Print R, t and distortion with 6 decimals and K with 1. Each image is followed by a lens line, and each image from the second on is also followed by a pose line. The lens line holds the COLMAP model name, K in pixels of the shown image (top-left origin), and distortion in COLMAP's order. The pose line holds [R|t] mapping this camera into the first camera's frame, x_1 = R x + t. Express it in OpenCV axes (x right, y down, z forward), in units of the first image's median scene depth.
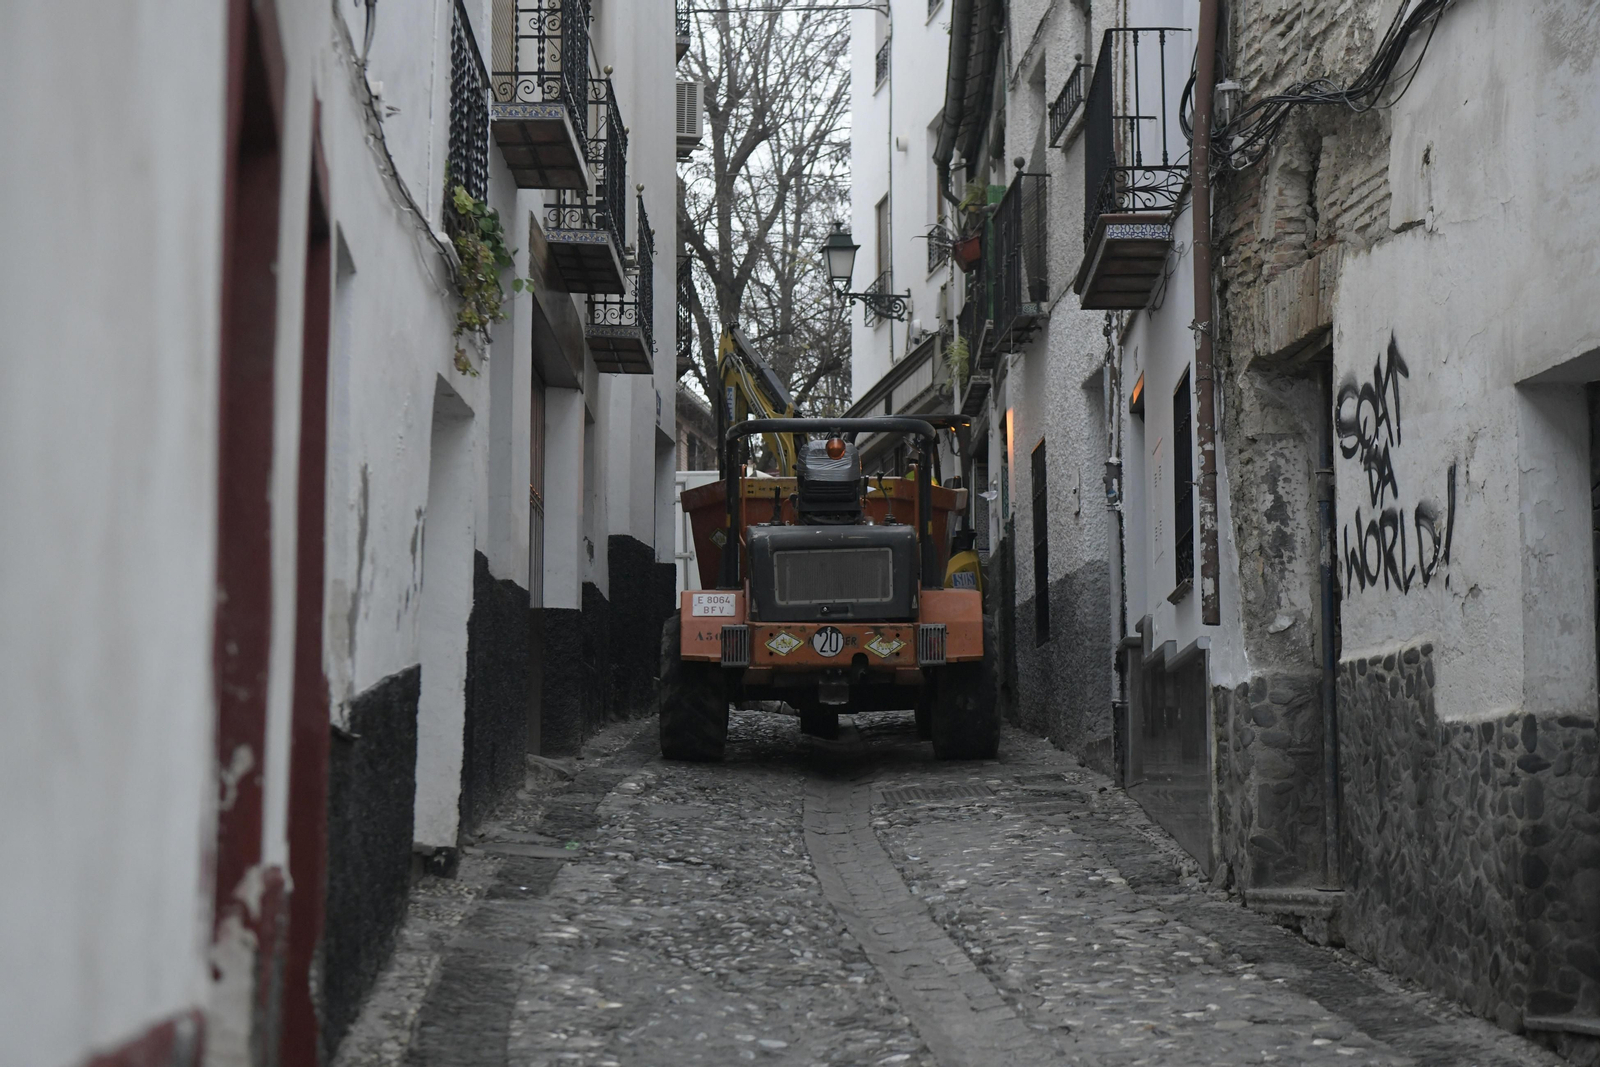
lens RADIAL K [[3067.0, 0, 836.5], [0, 3067.0, 506.1], [0, 0, 1]] dist [-0.016656, 0.000000]
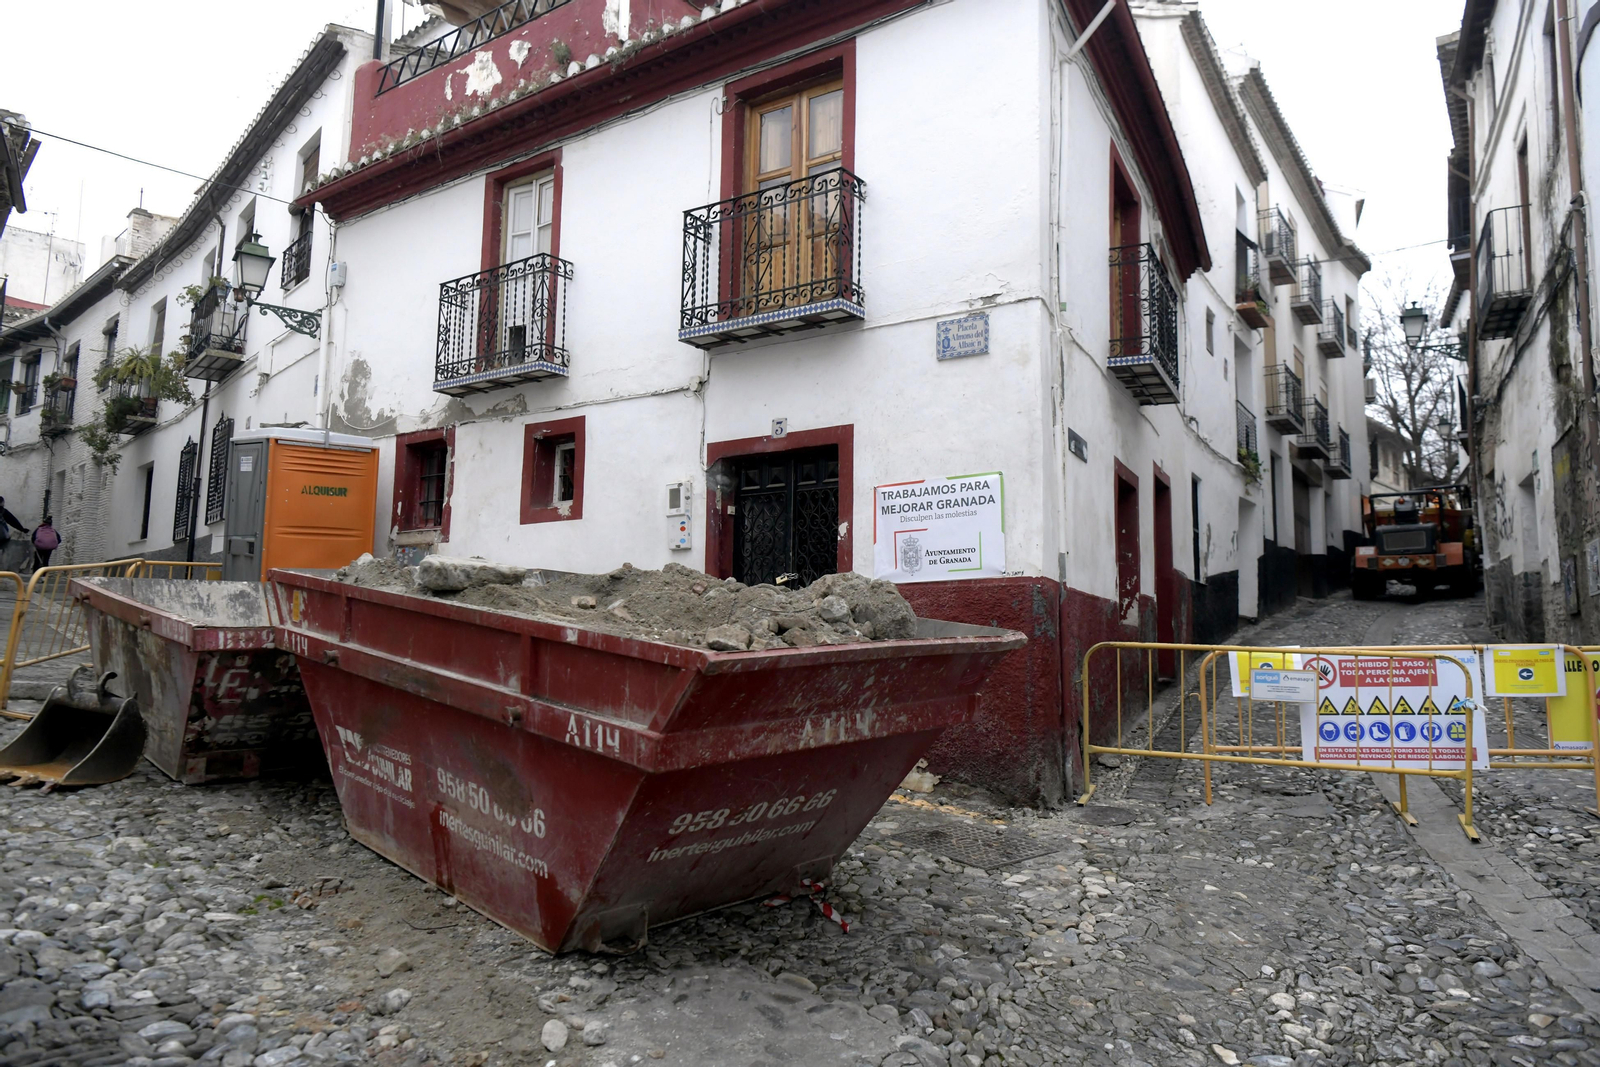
lens RADIAL K [[1080.9, 0, 809.8], [0, 1080.9, 517.2], [0, 0, 1]] dist [-0.015730, 0.003905]
pose [[0.829420, -0.059160, -0.555484, 0.172652], [0.053973, 0.998211, -0.025721, -0.009912], [0.556012, -0.008648, 0.831129, -0.446026]]
